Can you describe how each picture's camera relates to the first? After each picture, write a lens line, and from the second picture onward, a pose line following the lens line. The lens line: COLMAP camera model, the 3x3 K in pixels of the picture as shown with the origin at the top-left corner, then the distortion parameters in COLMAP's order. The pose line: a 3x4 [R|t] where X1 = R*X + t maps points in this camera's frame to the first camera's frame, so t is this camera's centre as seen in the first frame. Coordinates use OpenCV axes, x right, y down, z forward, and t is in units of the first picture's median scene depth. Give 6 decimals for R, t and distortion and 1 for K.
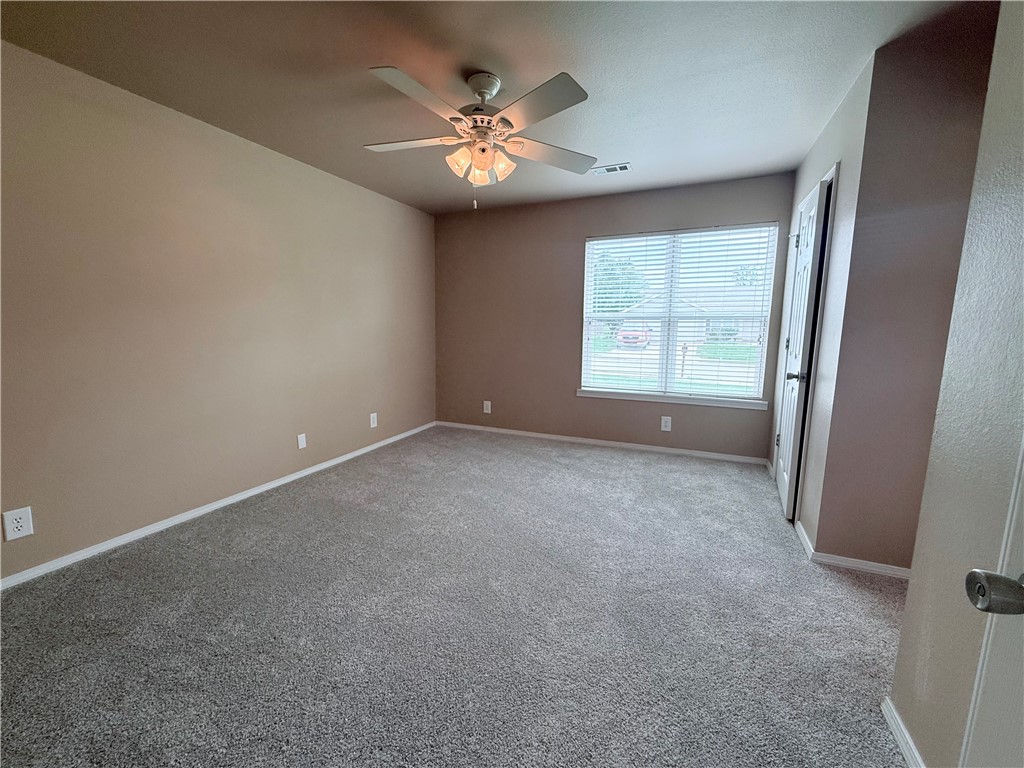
lens RADIAL K [[414.2, 0, 512.0], [0, 414.2, 384.0], [0, 0, 1]] dist [-0.001856, 0.000034]
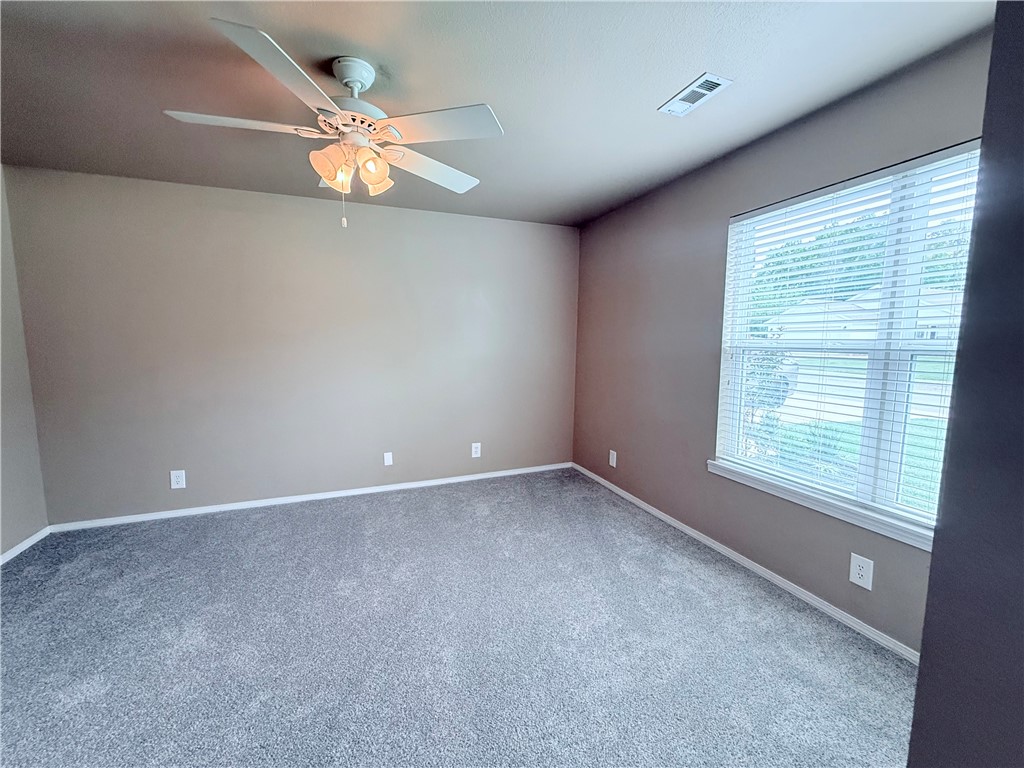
lens RADIAL K [[410.9, 0, 513.1], [0, 410.9, 397.3], [0, 0, 1]] dist [-0.000514, -0.000035]
pose [[0.716511, 0.097419, -0.690740, 0.398034], [-0.100916, 0.994260, 0.035545, -0.082066], [0.690238, 0.044238, 0.722229, 0.375821]]
